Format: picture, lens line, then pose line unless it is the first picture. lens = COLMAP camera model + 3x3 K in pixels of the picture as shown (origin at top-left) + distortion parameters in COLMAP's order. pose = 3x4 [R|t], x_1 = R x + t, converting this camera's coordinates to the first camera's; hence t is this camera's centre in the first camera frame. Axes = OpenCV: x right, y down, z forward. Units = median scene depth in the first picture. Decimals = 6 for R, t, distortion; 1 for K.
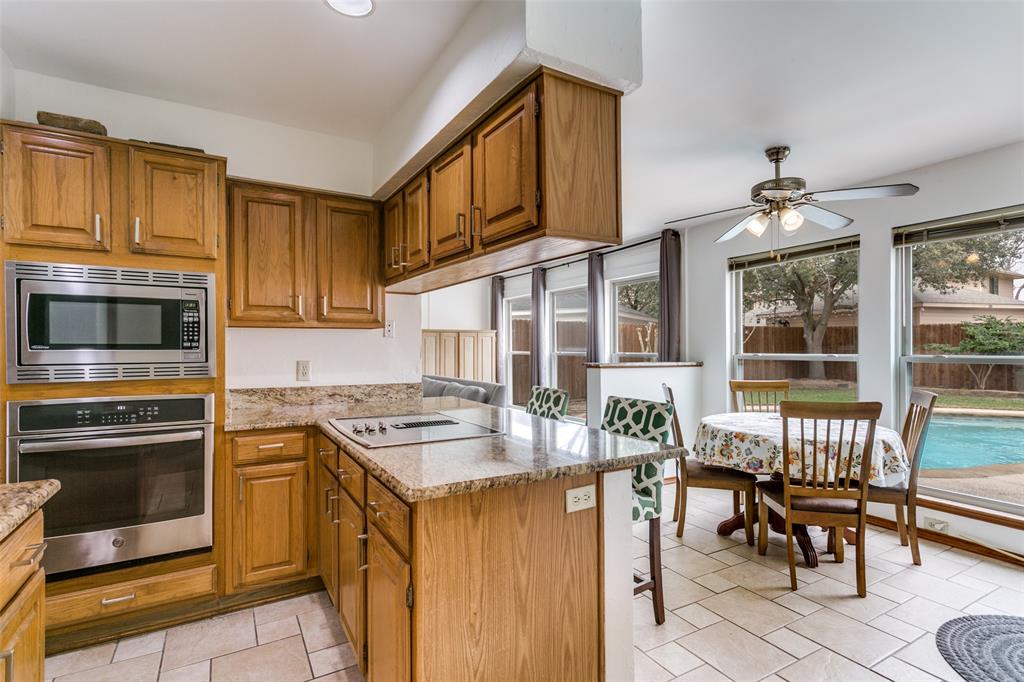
lens RADIAL K [[495.7, 0, 504.9], [0, 495.7, 348.4], [0, 0, 1]] dist [0.003074, 0.001658]
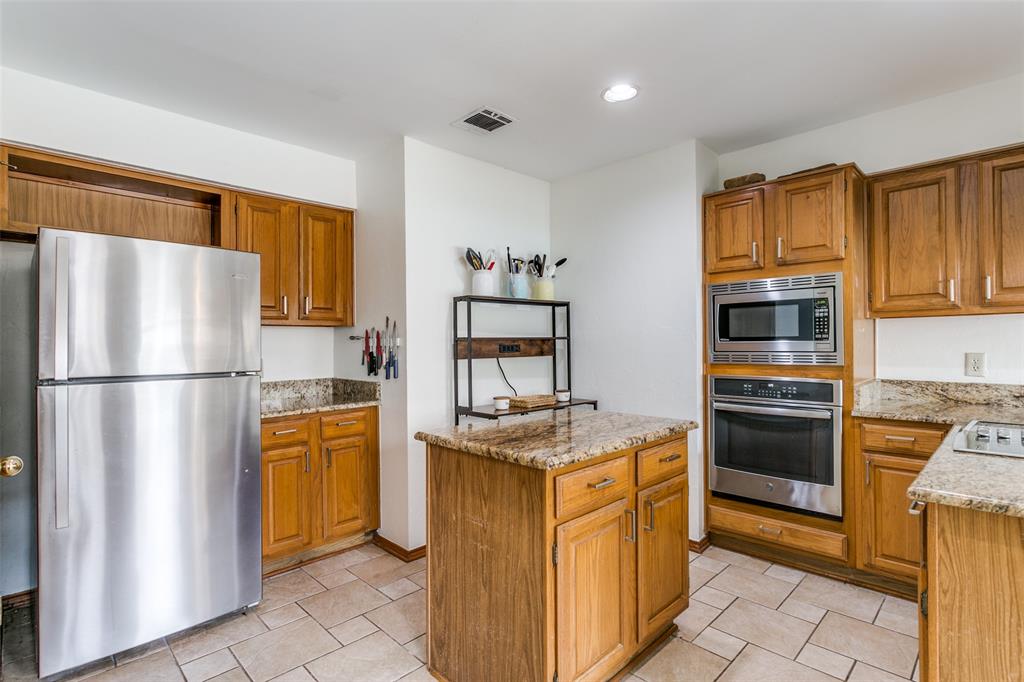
lens RADIAL K [[495.7, 0, 514.8], [0, 495.7, 343.9], [0, 0, 1]] dist [0.003074, 0.001658]
pose [[0.258239, 0.000878, -0.966081, 0.299791], [0.007270, 0.999970, 0.002852, 0.001405], [0.966054, -0.007760, 0.258225, 0.008621]]
